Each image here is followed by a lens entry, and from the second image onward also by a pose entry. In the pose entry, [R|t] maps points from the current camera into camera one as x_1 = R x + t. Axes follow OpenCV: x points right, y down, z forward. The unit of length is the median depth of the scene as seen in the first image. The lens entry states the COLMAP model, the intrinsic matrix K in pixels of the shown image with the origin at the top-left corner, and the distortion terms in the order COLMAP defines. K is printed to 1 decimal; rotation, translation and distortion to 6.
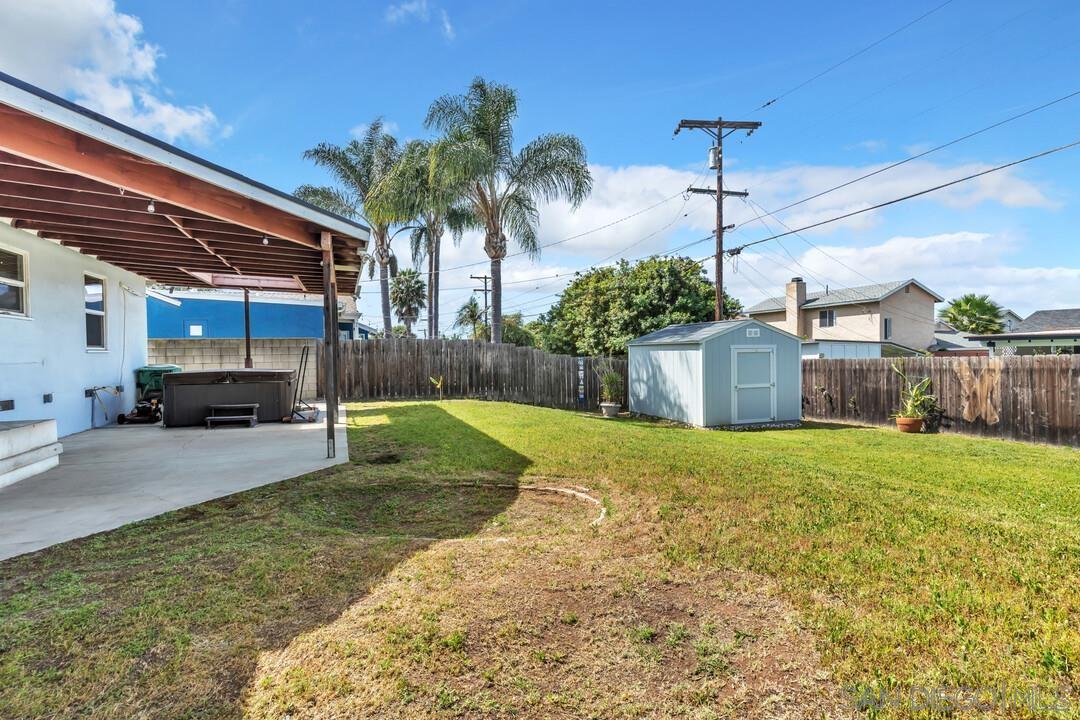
lens RADIAL K [[516.6, 0, 540.9], [0, 516.6, 360.9], [0, 0, 1]] dist [0.000509, 0.000711]
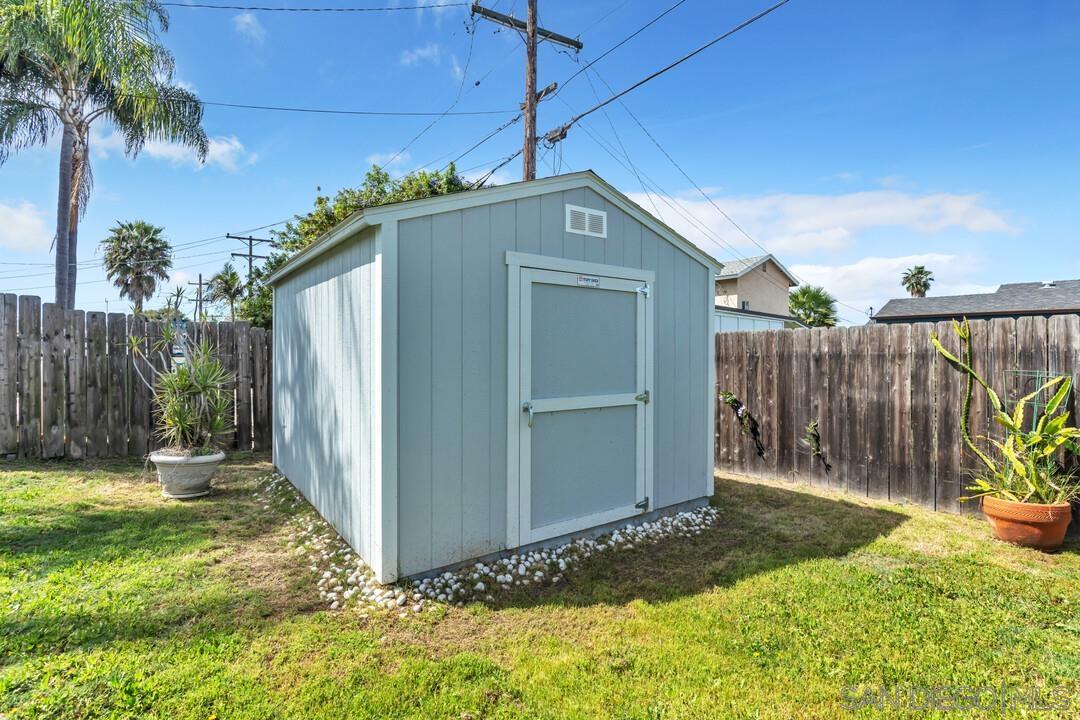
lens RADIAL K [[516.6, 0, 537.1], [0, 516.6, 352.7], [0, 0, 1]] dist [0.000509, 0.000711]
pose [[0.957934, 0.013870, 0.286652, 0.259116], [-0.010567, 0.999859, -0.013066, 0.020785], [-0.286793, 0.009487, 0.957946, 0.627583]]
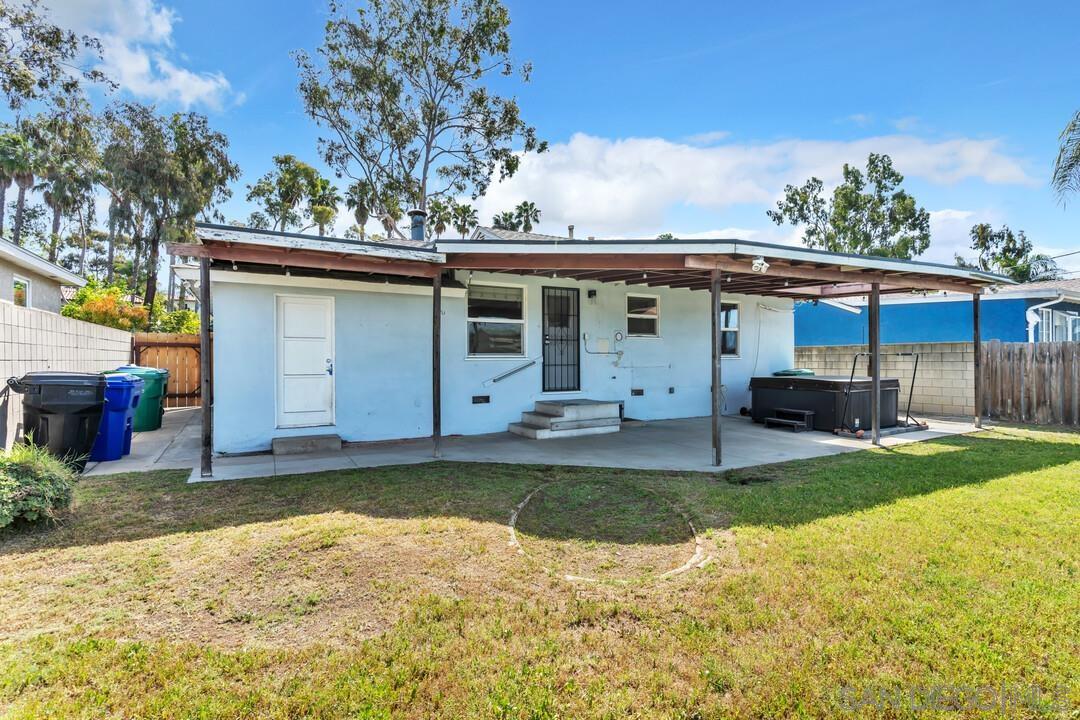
lens RADIAL K [[516.6, 0, 549.9], [0, 516.6, 358.3], [0, 0, 1]] dist [0.000509, 0.000711]
pose [[0.147926, 0.010846, -0.988939, 0.245536], [-0.014386, 0.999858, 0.008814, -0.015063], [0.988894, 0.012923, 0.148061, 0.217335]]
